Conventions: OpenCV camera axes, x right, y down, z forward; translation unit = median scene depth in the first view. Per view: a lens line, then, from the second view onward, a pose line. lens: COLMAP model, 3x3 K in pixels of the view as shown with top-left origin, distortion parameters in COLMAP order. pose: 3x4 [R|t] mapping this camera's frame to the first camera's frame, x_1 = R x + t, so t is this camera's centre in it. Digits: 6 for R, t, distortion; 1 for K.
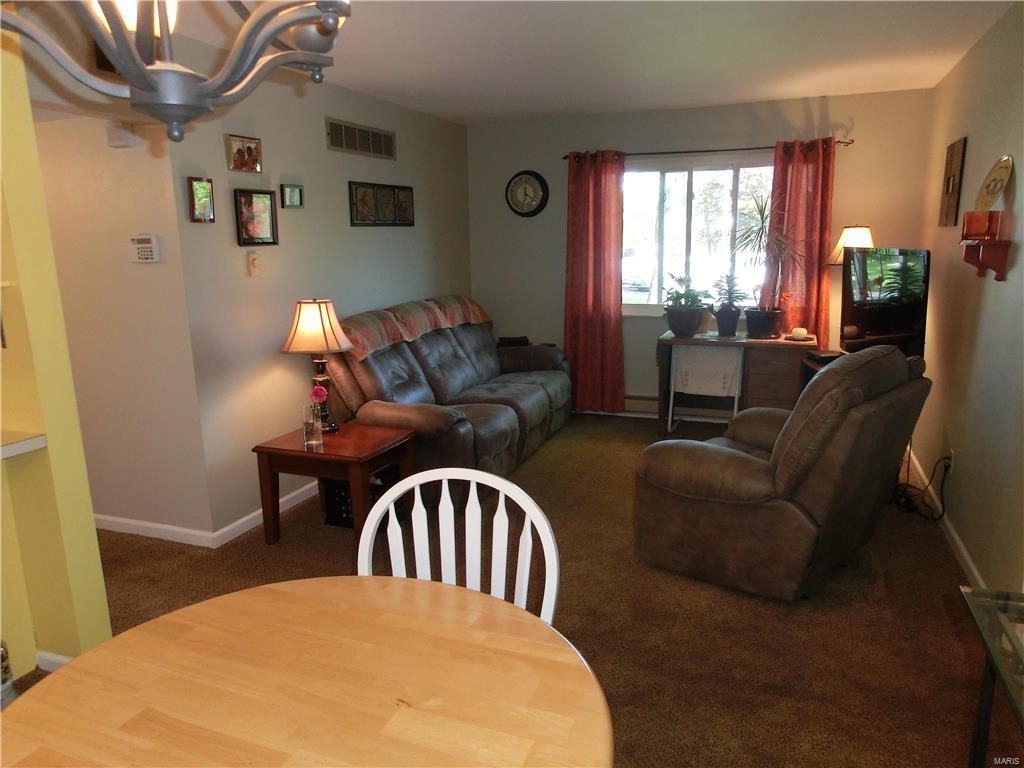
lens RADIAL K [[707.6, 0, 514.7], [0, 707.6, 384.0], [0, 0, 1]] dist [-0.040786, 0.041056]
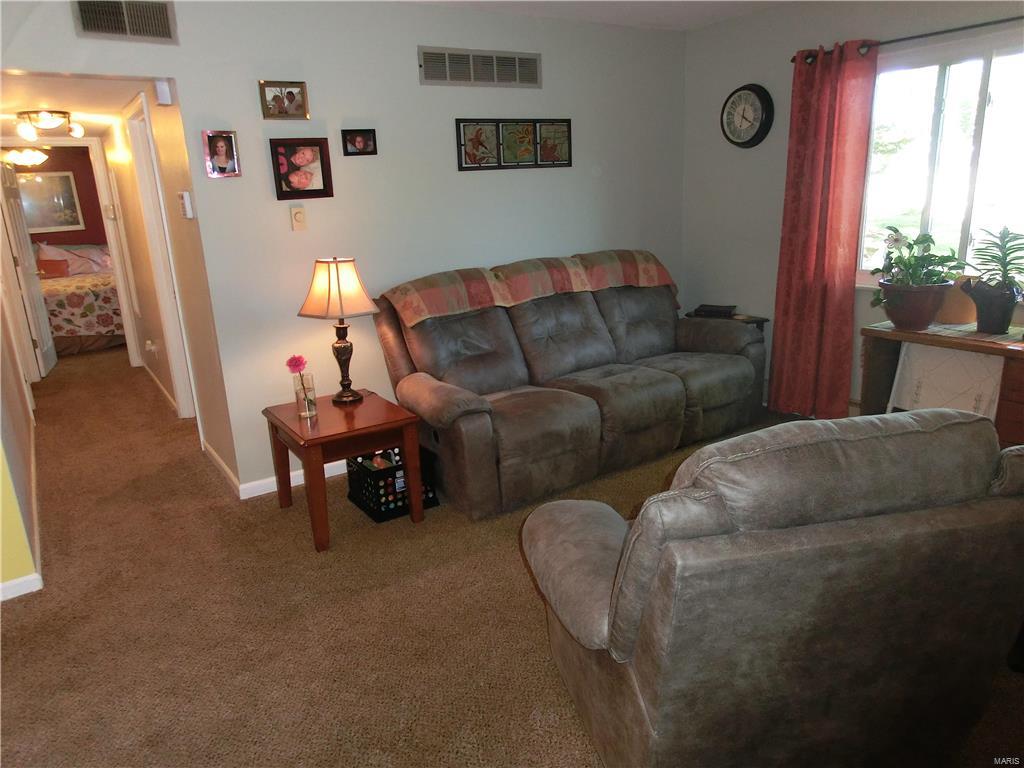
lens RADIAL K [[707.6, 0, 513.4], [0, 707.6, 385.5], [0, 0, 1]] dist [-0.040786, 0.041056]
pose [[0.819193, 0.136272, -0.557093, 0.320791], [-0.086025, 0.989568, 0.115562, -0.060257], [0.567030, -0.046743, 0.822370, 0.274043]]
